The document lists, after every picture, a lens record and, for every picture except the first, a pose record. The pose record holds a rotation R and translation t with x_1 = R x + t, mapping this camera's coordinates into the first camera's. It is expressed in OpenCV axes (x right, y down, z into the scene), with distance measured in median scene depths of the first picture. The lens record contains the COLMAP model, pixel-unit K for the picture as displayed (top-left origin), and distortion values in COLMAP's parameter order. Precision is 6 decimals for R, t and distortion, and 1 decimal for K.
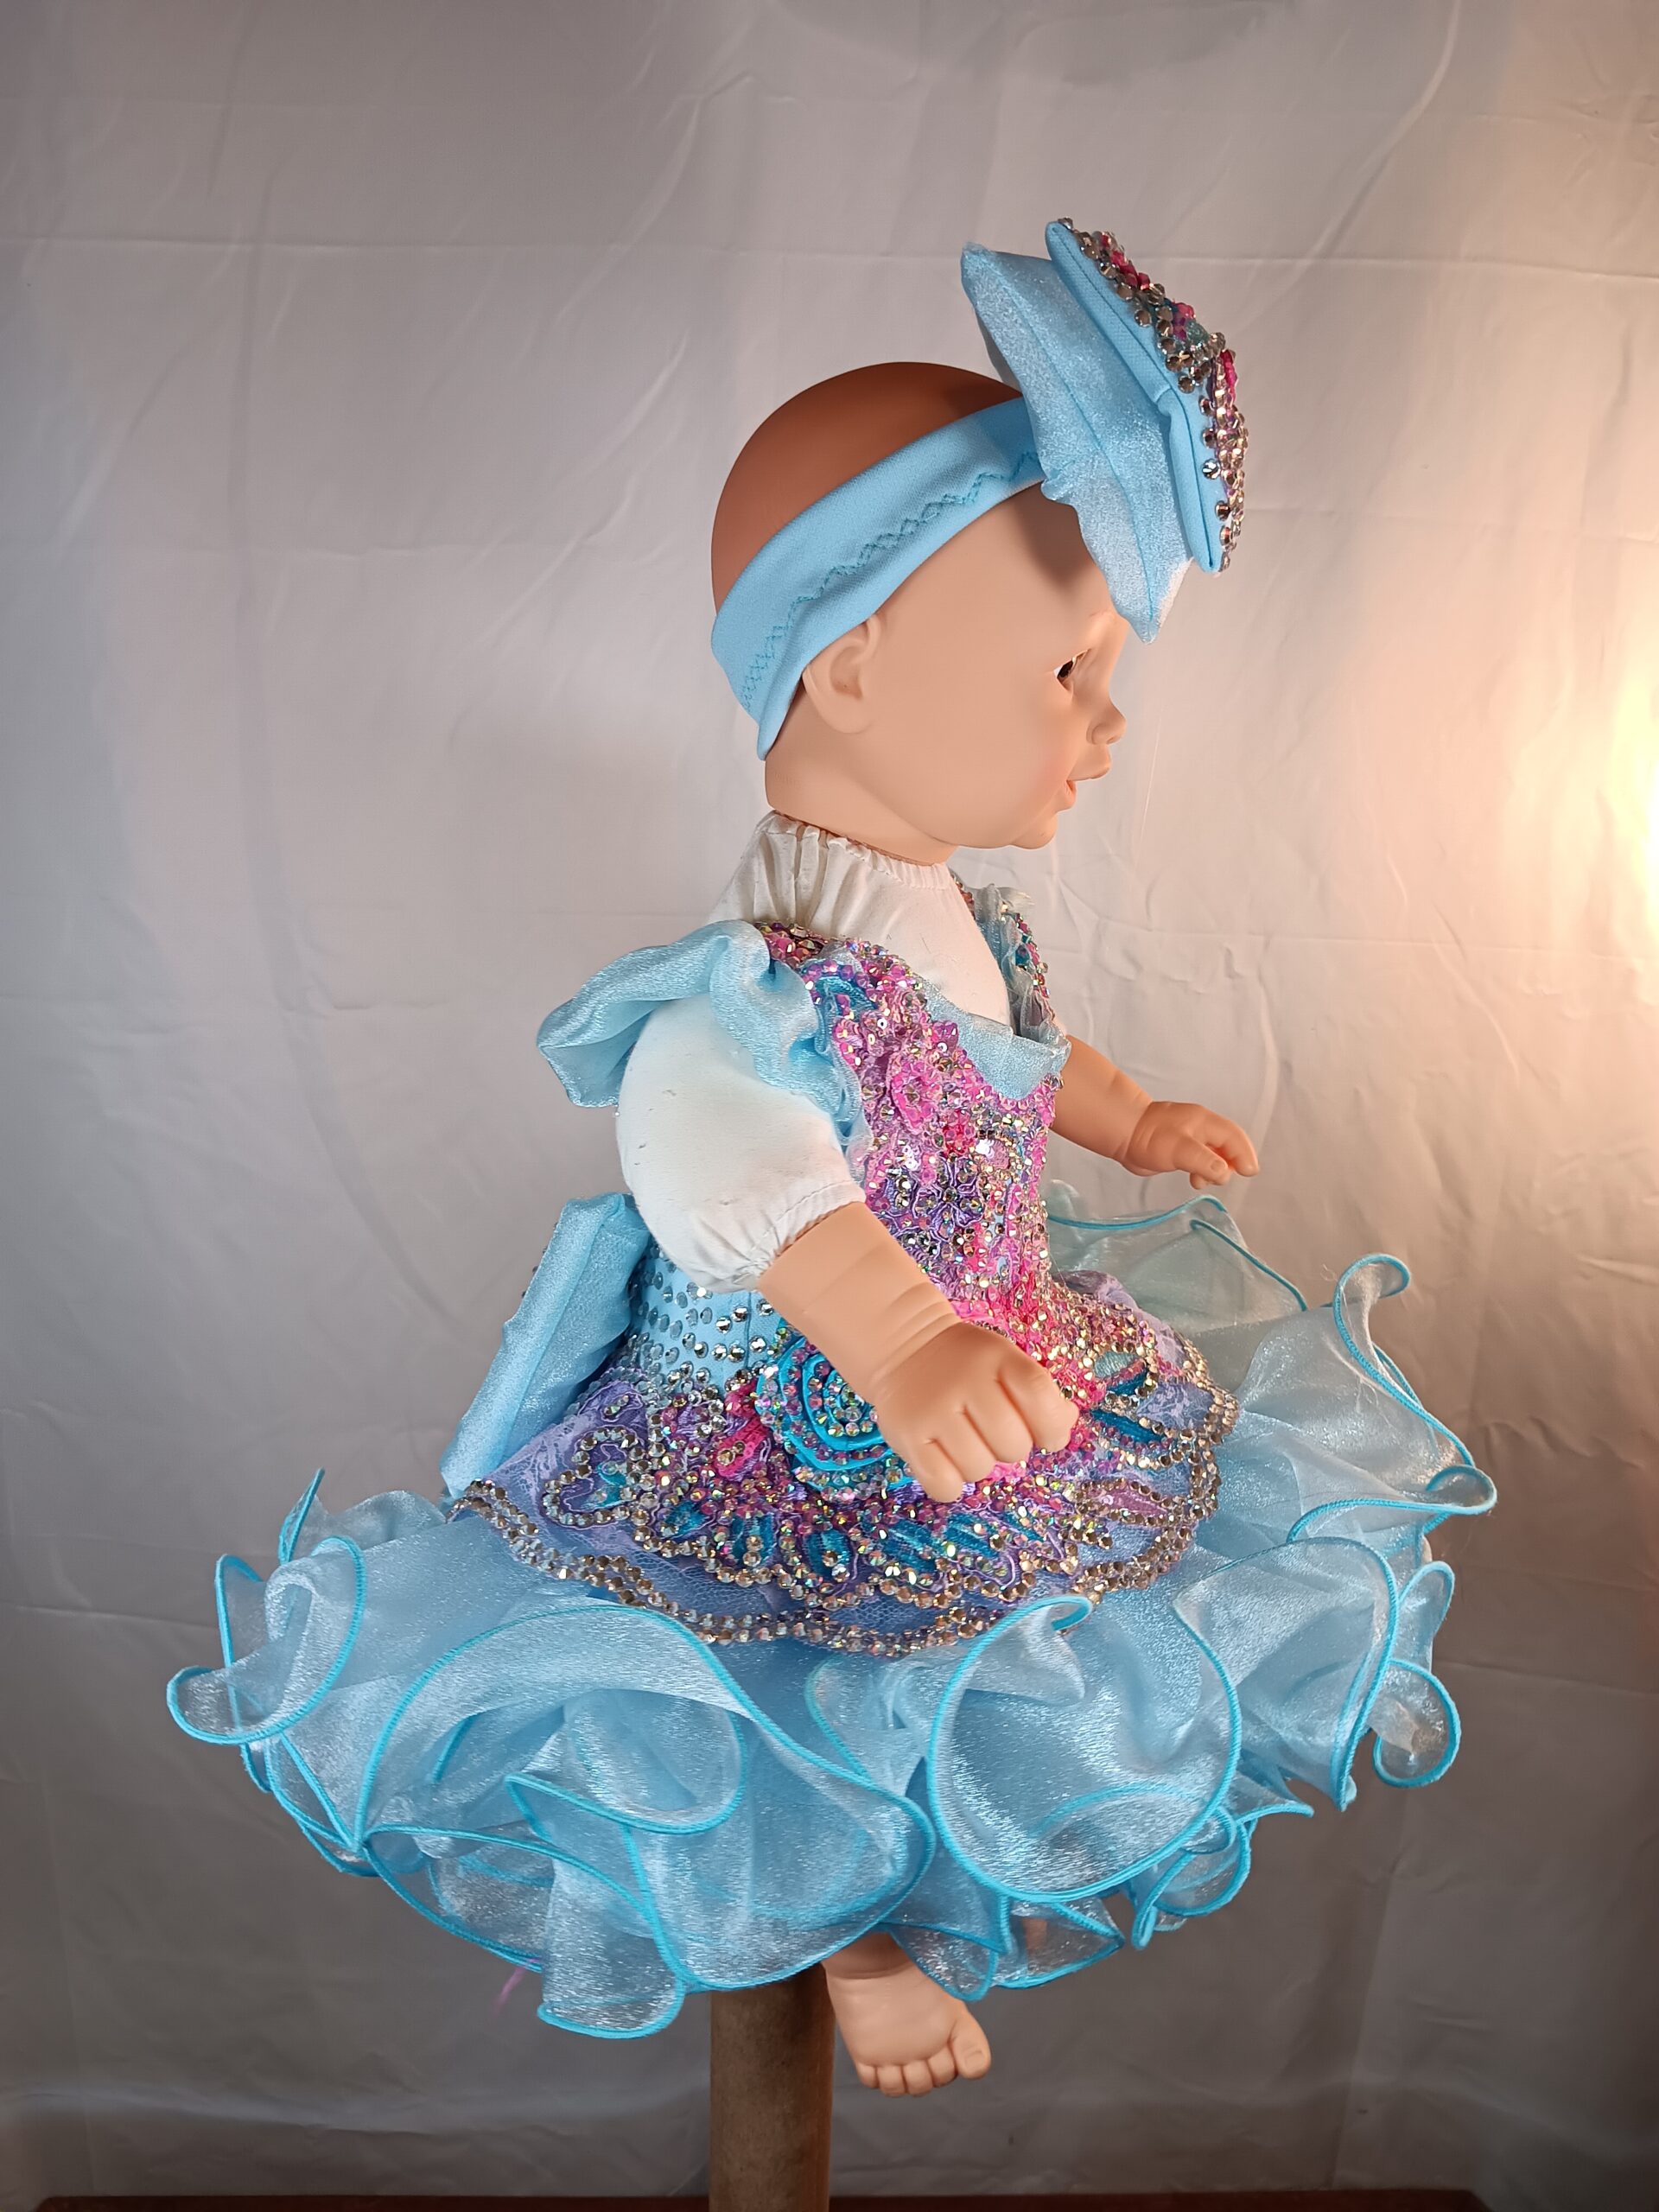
lens RADIAL K [[1695.9, 0, 829.5], [0, 1695.9, 1106.0], [0, 0, 1]] dist [-0.003712, -0.003913]
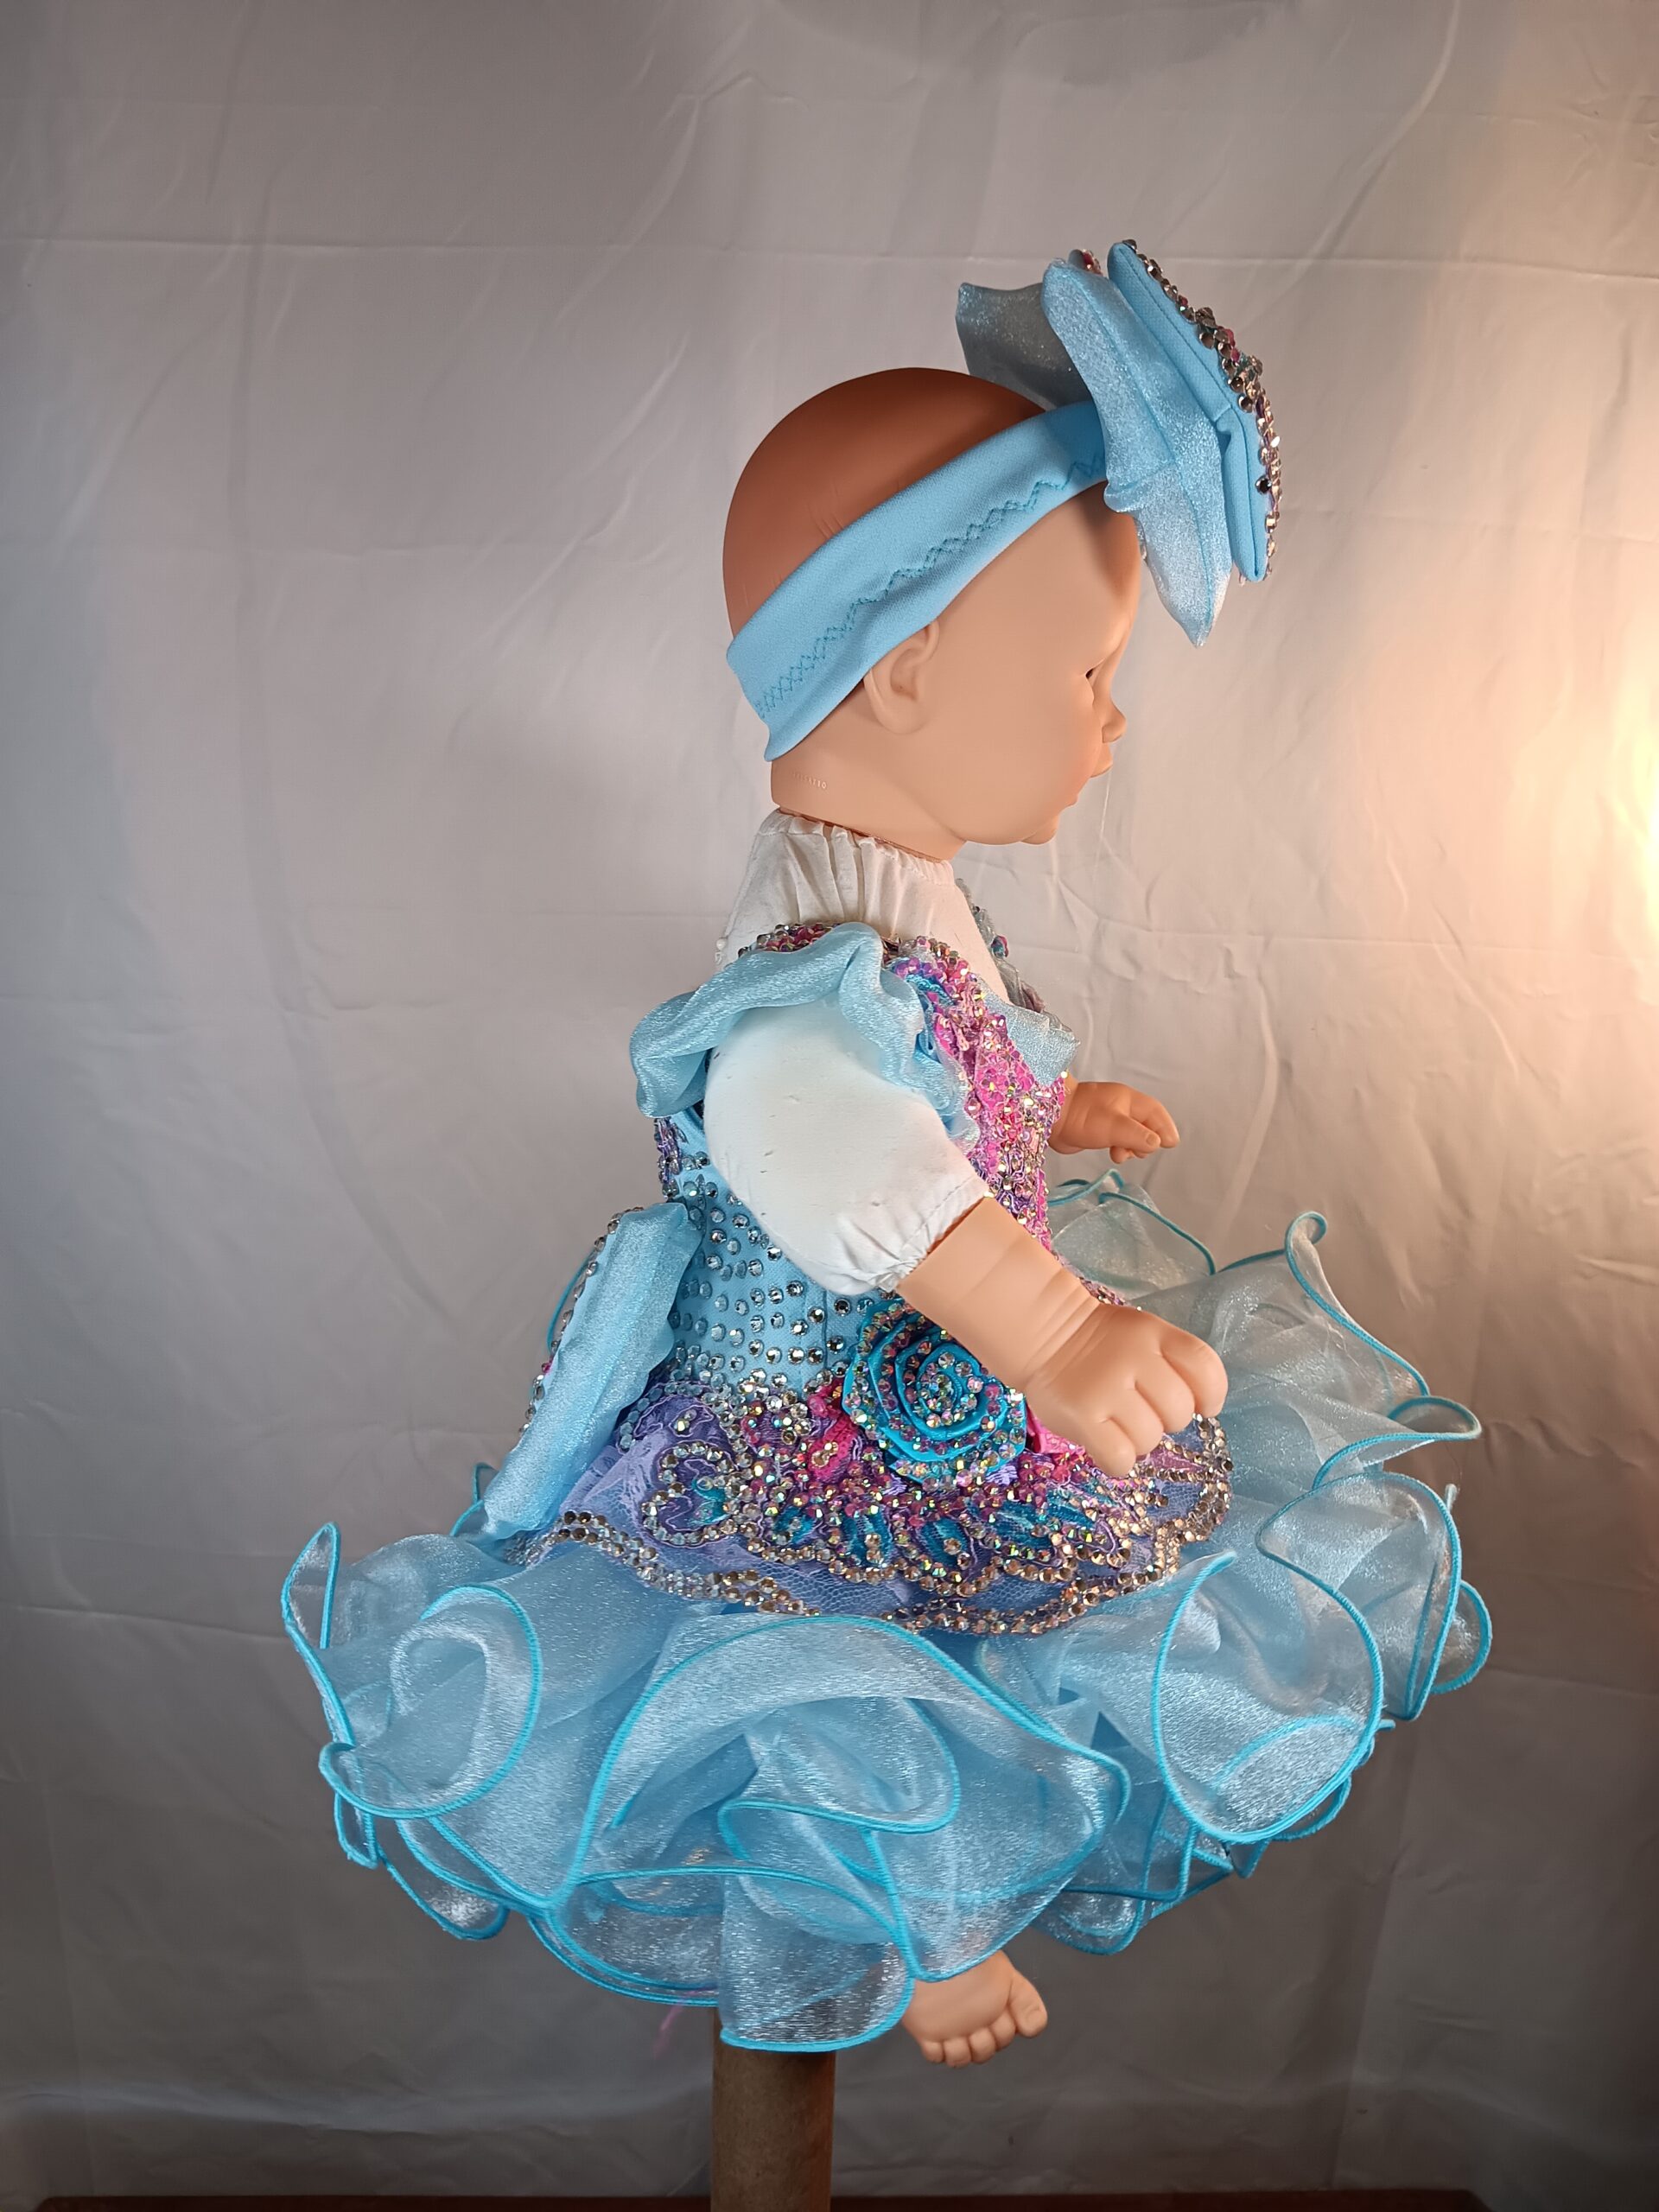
lens RADIAL K [[1695.9, 0, 829.5], [0, 1695.9, 1106.0], [0, 0, 1]] dist [-0.003712, -0.003913]
pose [[0.969916, -0.056853, 0.236706, -0.285725], [0.055752, 0.998380, 0.011347, -0.012154], [-0.236968, 0.002191, 0.971515, 0.027754]]
